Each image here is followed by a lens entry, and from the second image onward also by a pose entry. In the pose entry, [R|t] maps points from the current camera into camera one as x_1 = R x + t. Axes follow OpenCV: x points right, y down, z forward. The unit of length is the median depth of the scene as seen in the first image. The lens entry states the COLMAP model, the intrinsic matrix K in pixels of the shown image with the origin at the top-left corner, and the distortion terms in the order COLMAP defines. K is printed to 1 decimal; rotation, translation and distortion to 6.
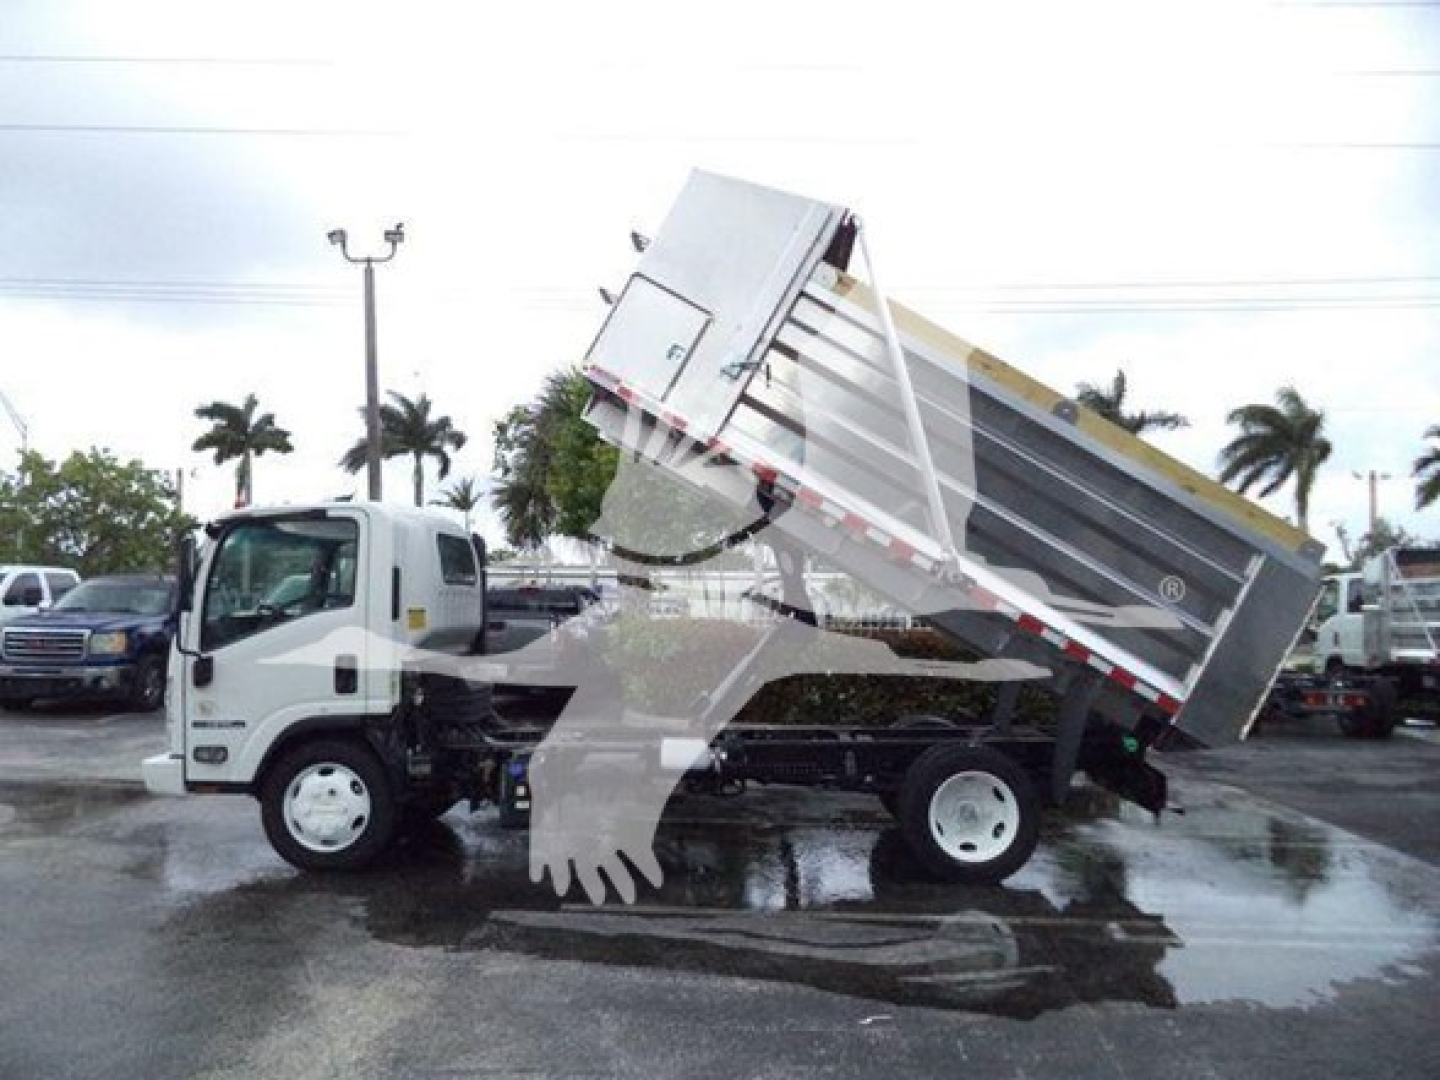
lens RADIAL K [[1151.3, 0, 720.0], [0, 1151.3, 540.0], [0, 0, 1]] dist [-0.023642, -0.003037]
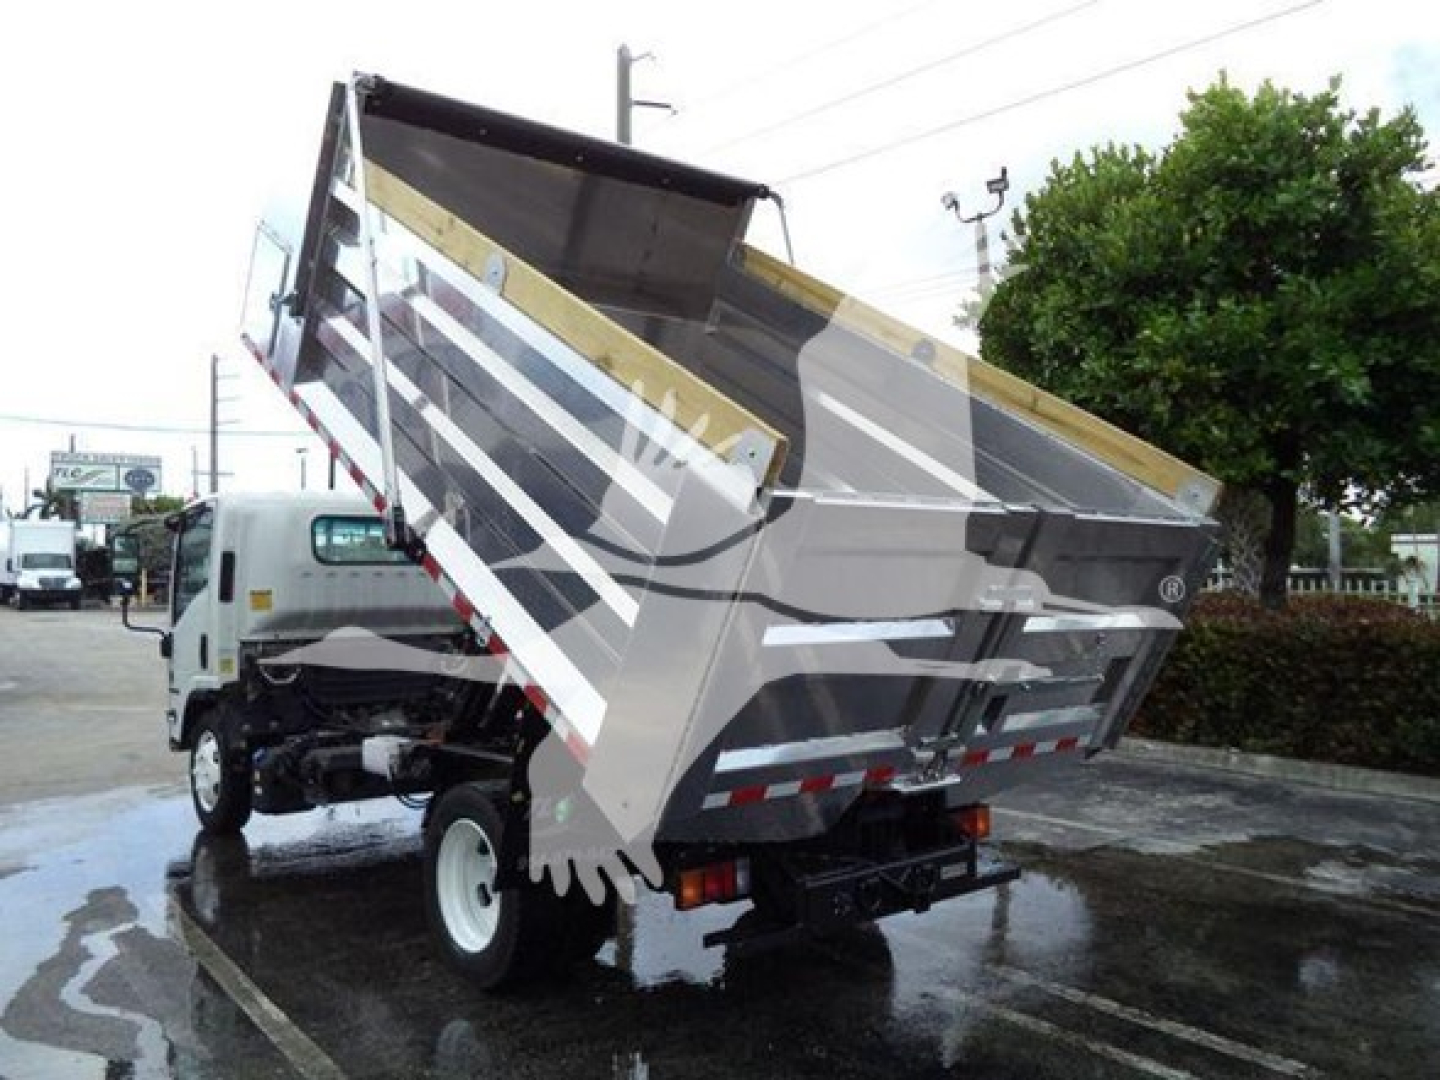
lens RADIAL K [[1151.3, 0, 720.0], [0, 1151.3, 540.0], [0, 0, 1]] dist [-0.023642, -0.003037]
pose [[0.662121, -0.039864, -0.748336, 0.823818], [0.060616, 0.998161, 0.000460, 0.039975], [0.746941, -0.045666, 0.663320, 0.645607]]
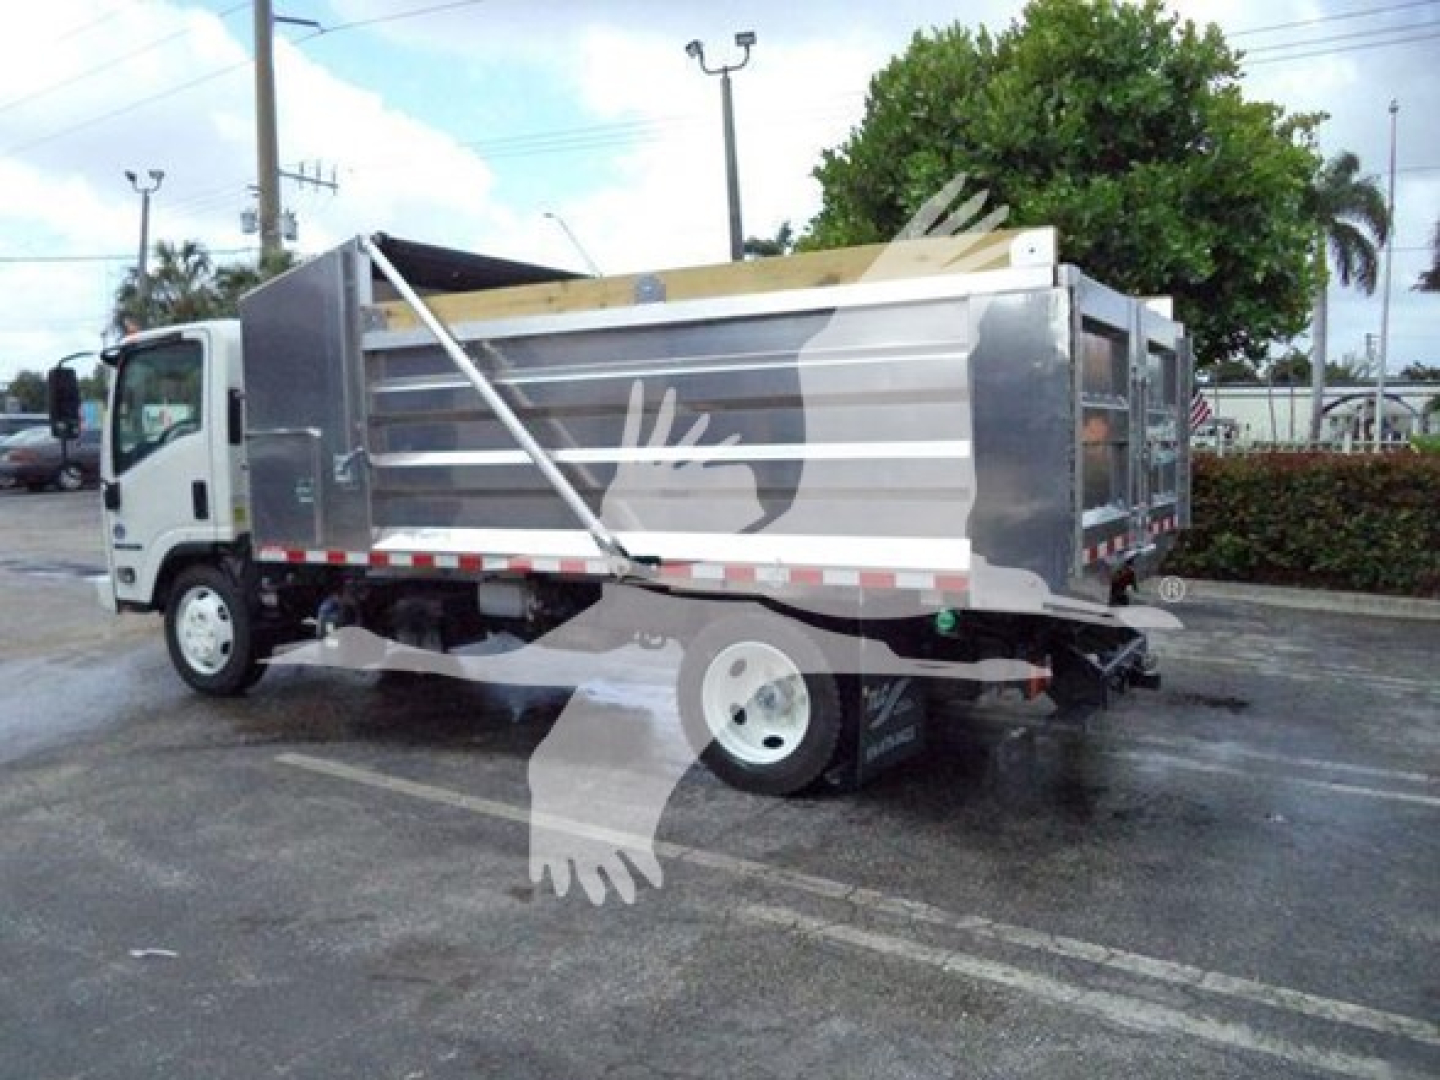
lens RADIAL K [[1142.1, 0, 715.2], [0, 1142.1, 543.3], [0, 0, 1]] dist [0.002061, -0.056331]
pose [[0.872680, 0.030454, -0.487341, 0.541277], [0.046914, 0.988207, 0.145761, 0.031203], [0.486033, -0.150066, 0.860960, 0.362940]]
